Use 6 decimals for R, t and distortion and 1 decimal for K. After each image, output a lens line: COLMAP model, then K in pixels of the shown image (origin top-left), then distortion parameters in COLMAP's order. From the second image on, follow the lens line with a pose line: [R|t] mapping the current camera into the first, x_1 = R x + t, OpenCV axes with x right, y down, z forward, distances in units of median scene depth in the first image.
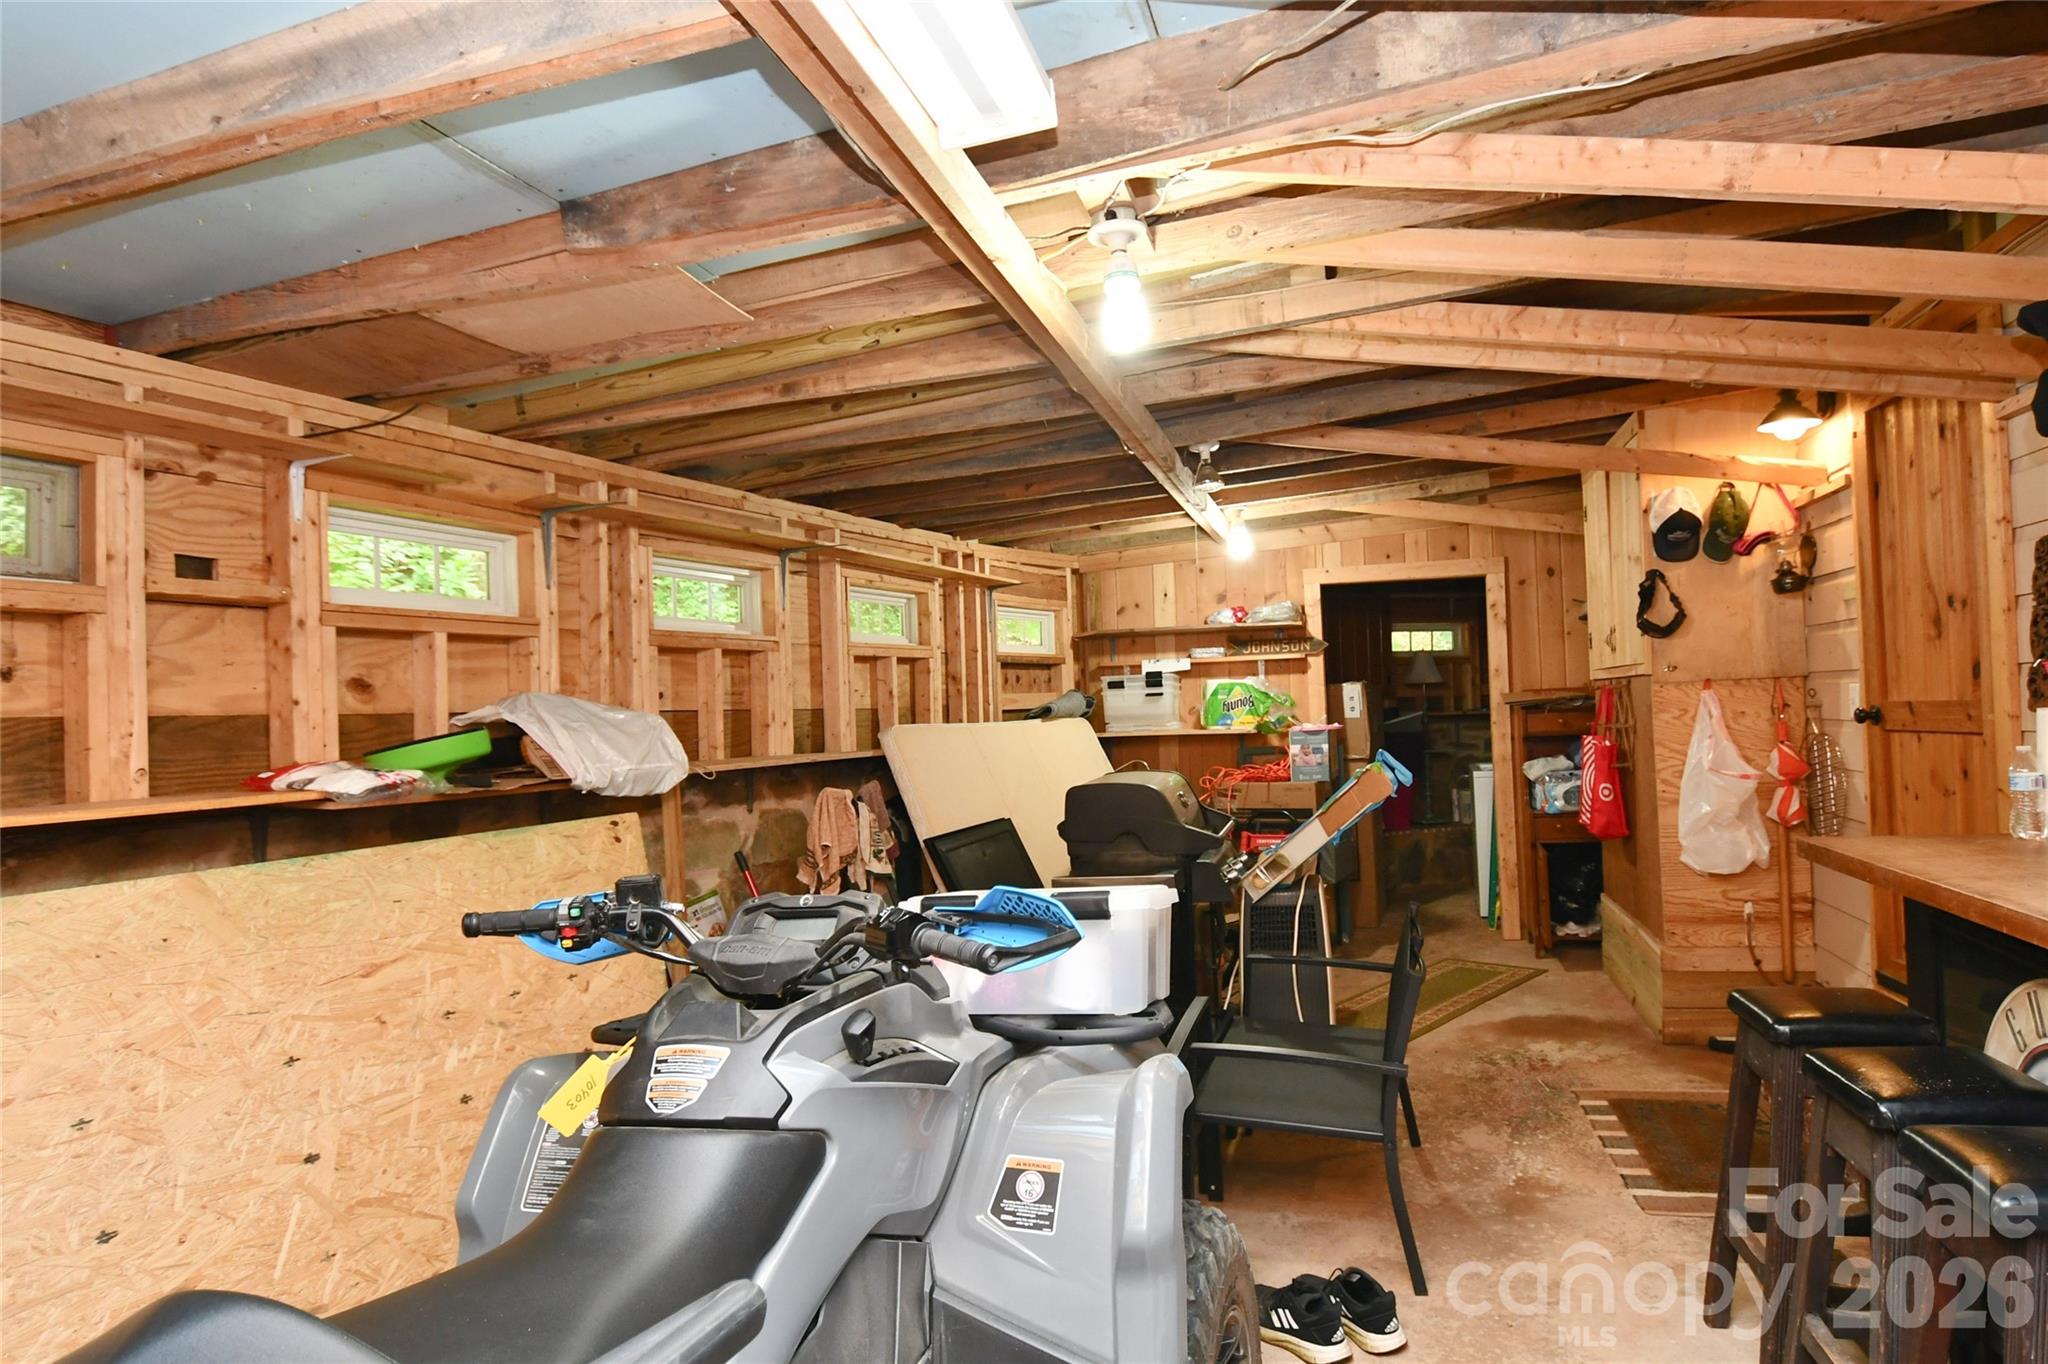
lens RADIAL K [[1114.4, 0, 1017.3], [0, 1114.4, 696.6], [0, 0, 1]] dist [0.021348, -0.028755]
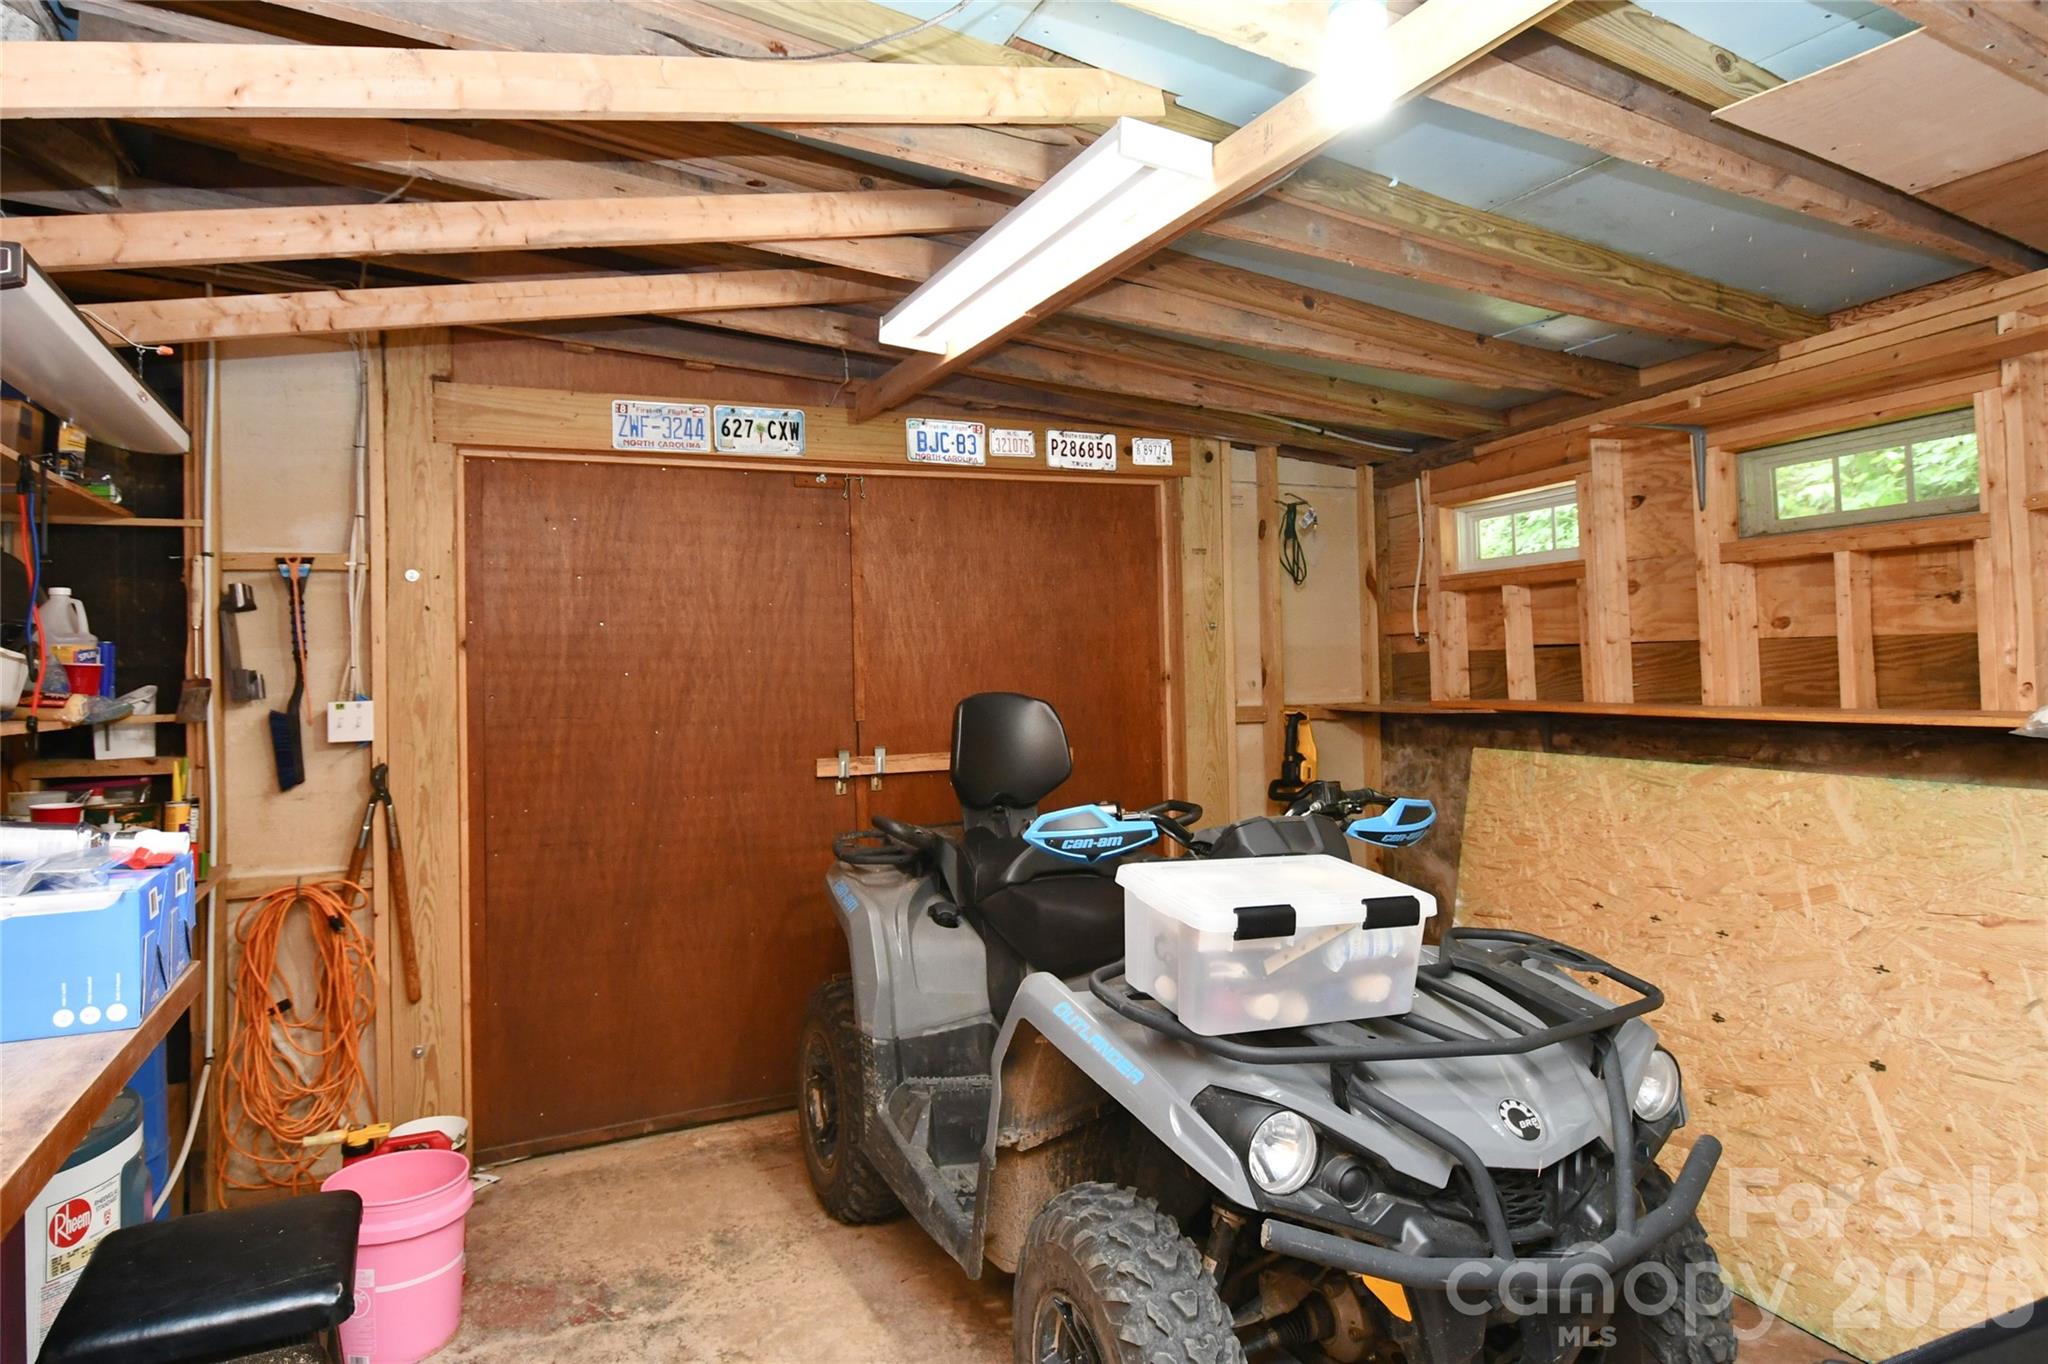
lens RADIAL K [[1080.0, 0, 1018.5], [0, 1080.0, 691.7], [0, 0, 1]] dist [0.017575, -0.027517]
pose [[-0.680240, 0.054051, -0.730994, 0.632469], [0.029184, 0.998484, 0.046672, -0.003080], [0.732408, 0.010415, -0.680786, 1.115673]]
